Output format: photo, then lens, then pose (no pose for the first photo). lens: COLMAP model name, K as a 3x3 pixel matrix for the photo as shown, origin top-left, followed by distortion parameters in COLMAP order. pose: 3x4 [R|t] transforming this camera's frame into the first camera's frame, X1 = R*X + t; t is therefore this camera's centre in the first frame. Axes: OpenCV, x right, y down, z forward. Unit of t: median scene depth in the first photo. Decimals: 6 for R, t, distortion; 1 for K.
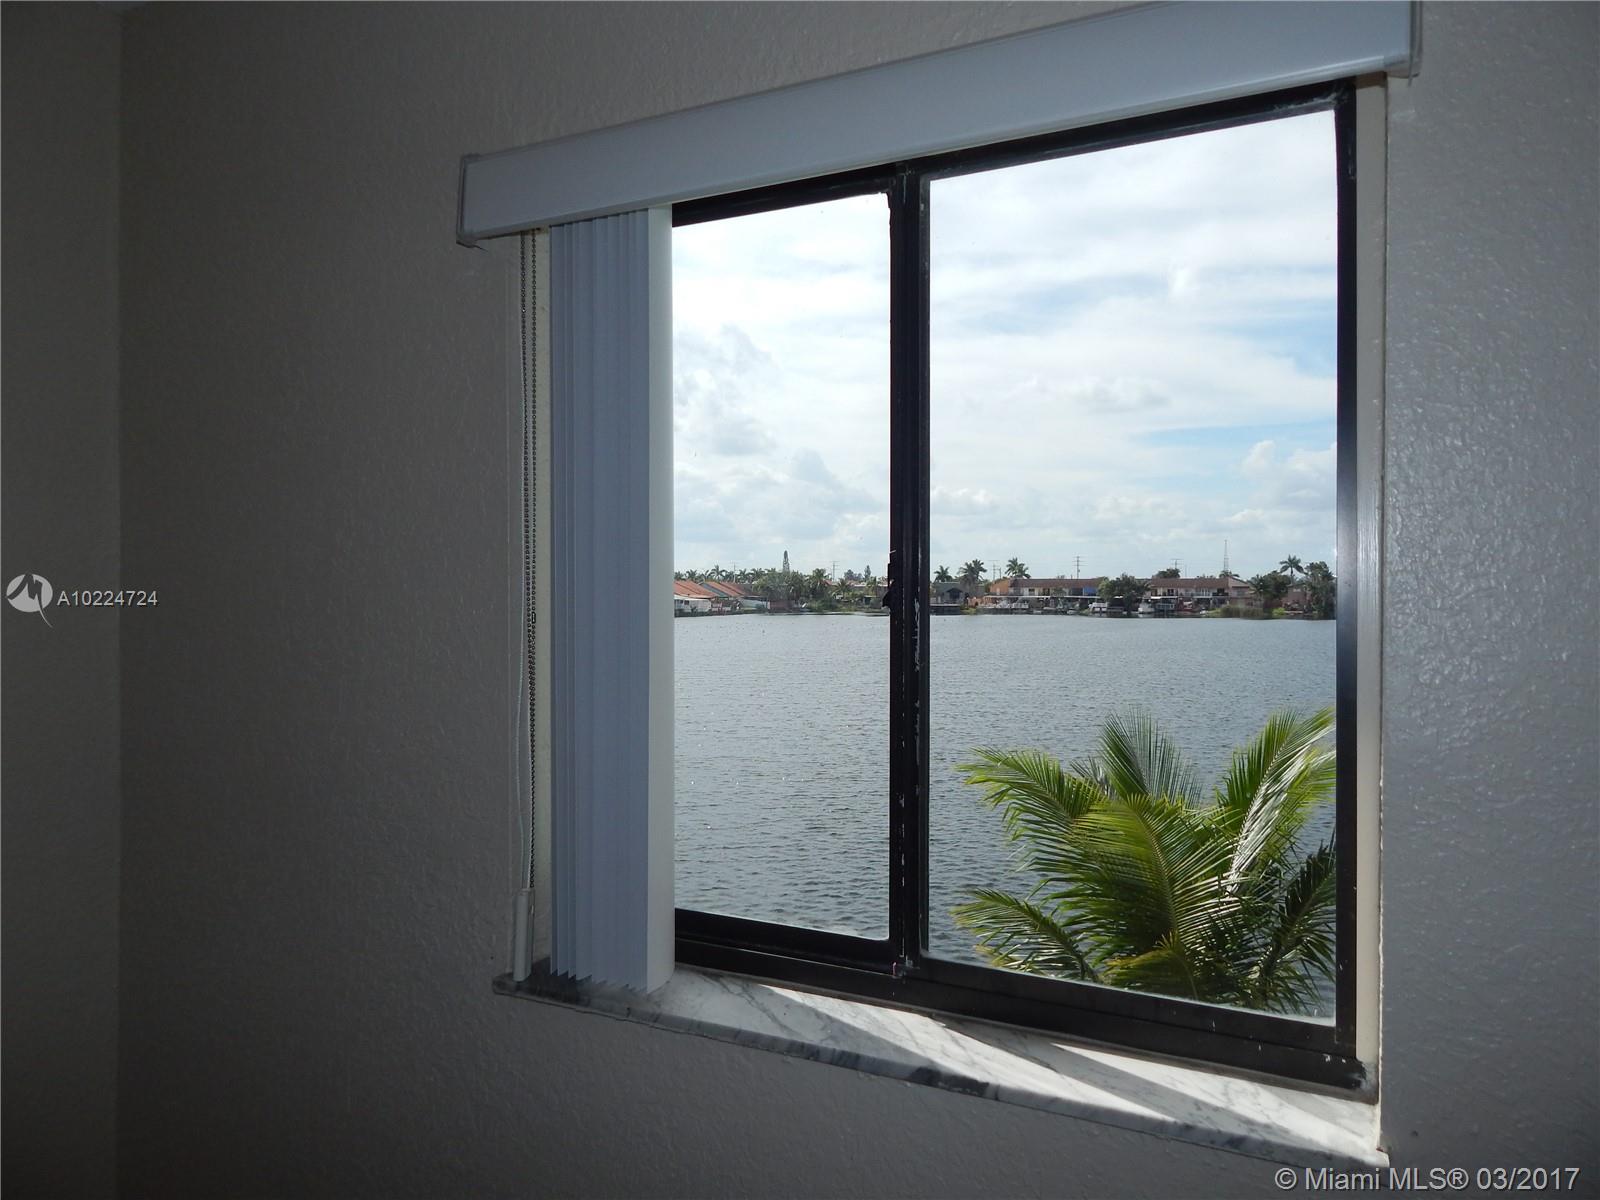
lens RADIAL K [[1049.3, 0, 794.6], [0, 1049.3, 617.5], [0, 0, 1]] dist [0.006652, -0.004805]
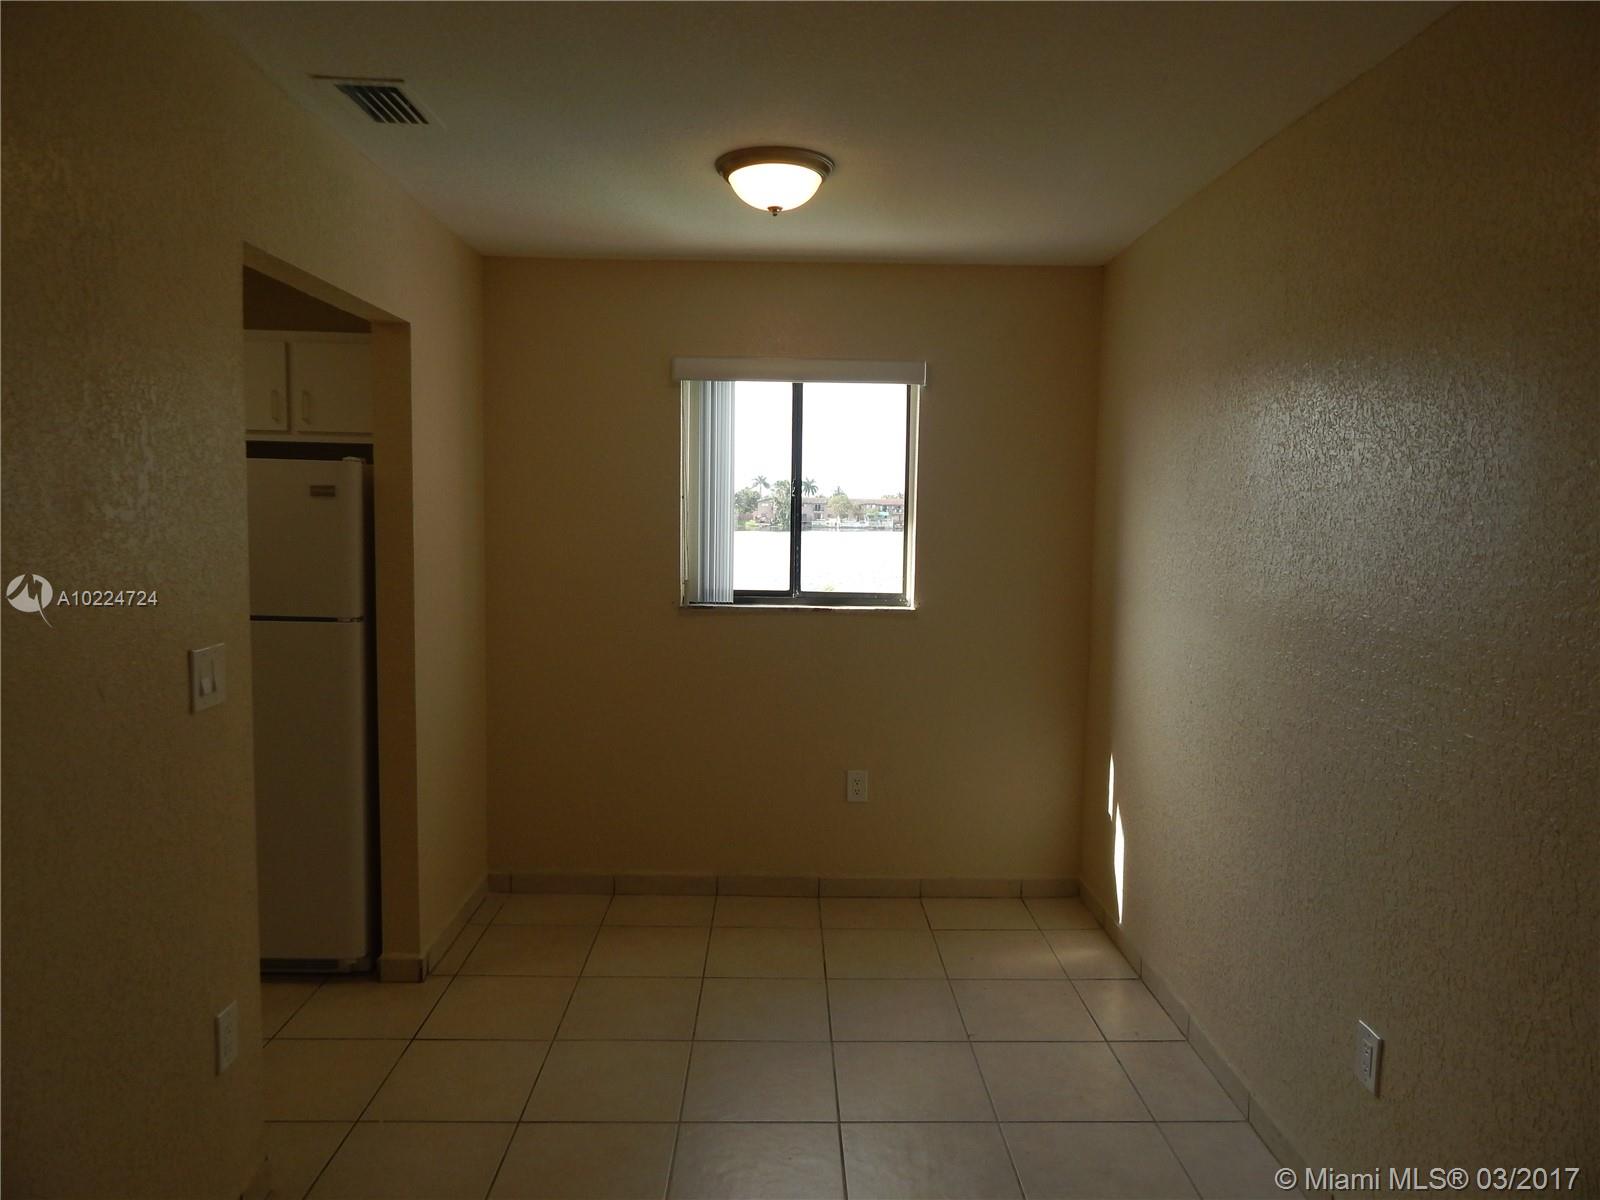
lens RADIAL K [[1049.3, 0, 800.2], [0, 1049.3, 597.3], [0, 0, 1]] dist [0.006652, -0.004805]
pose [[0.885996, -0.028911, 0.462791, -0.961865], [-0.001012, 0.997931, 0.064279, 0.062957], [-0.463692, -0.057419, 0.884134, -1.378195]]
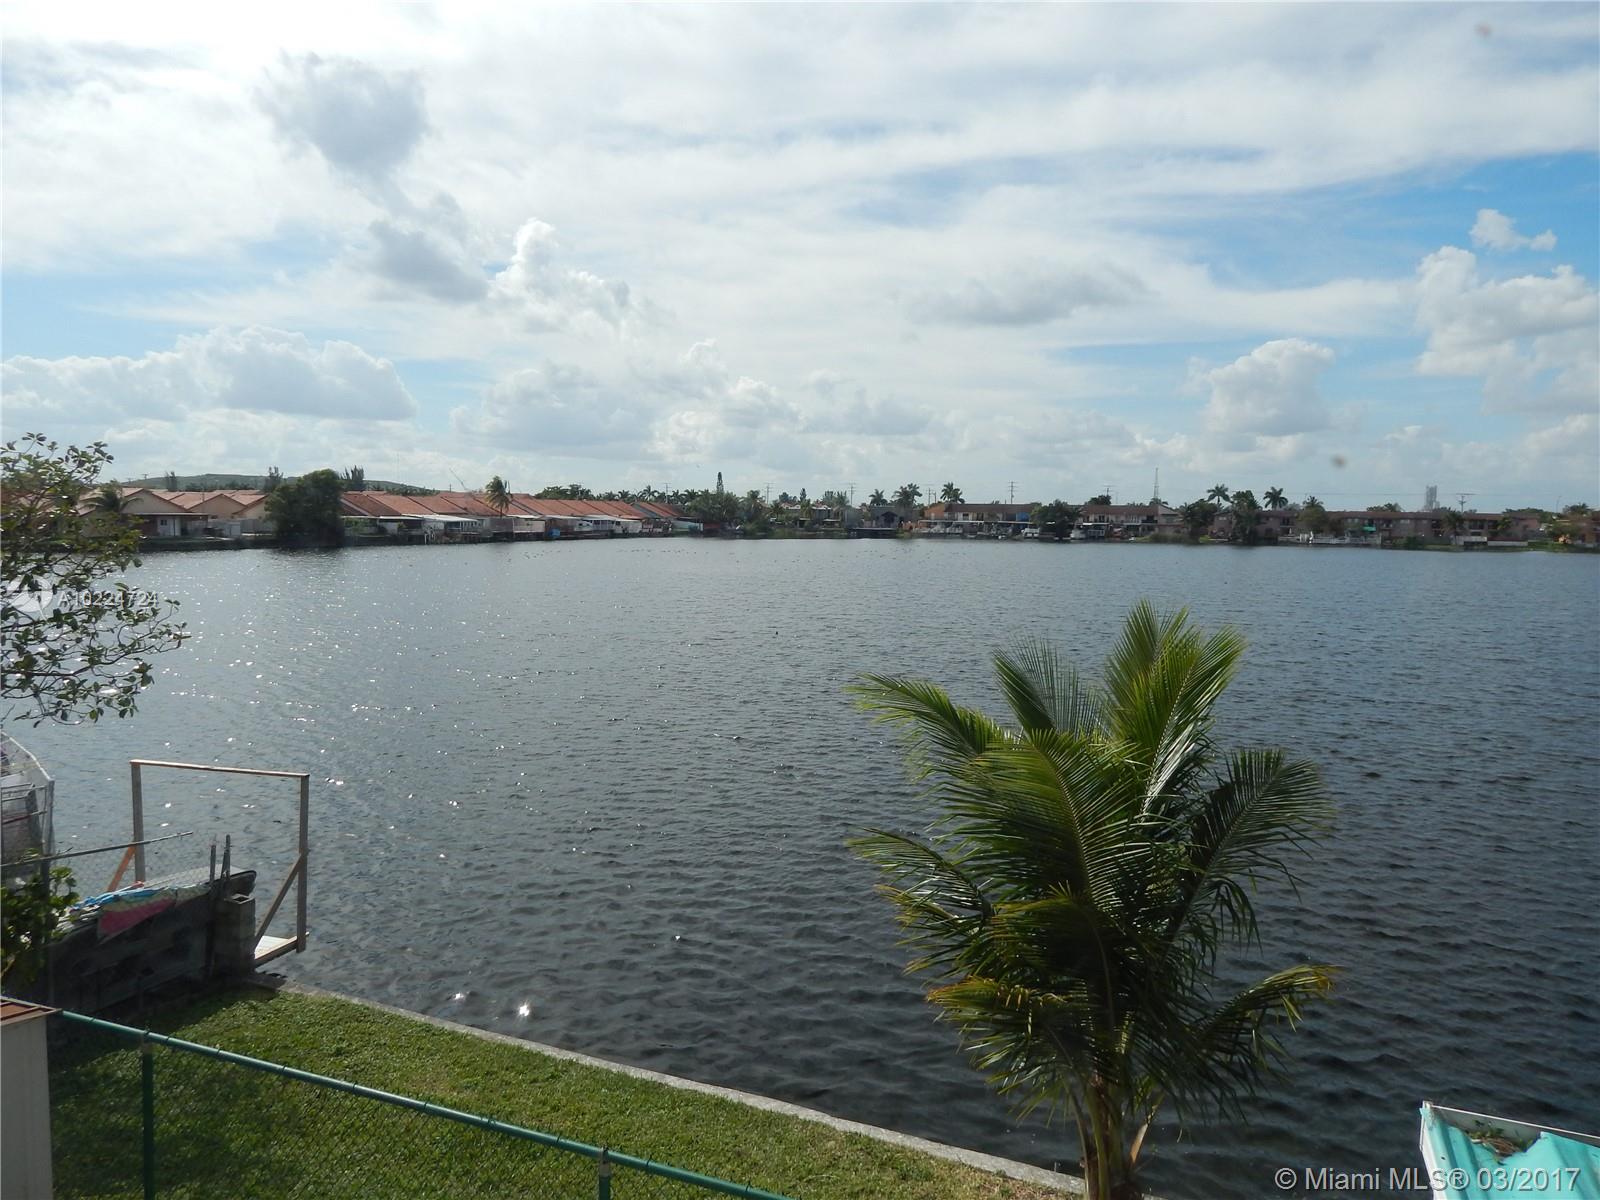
lens RADIAL K [[1049.3, 0, 805.9], [0, 1049.3, 584.0], [0, 0, 1]] dist [0.006652, -0.004805]
pose [[0.997588, 0.007665, 0.068990, 0.004976], [-0.010553, 0.999079, 0.041599, -0.000305], [-0.068608, -0.042227, 0.996750, 0.007494]]
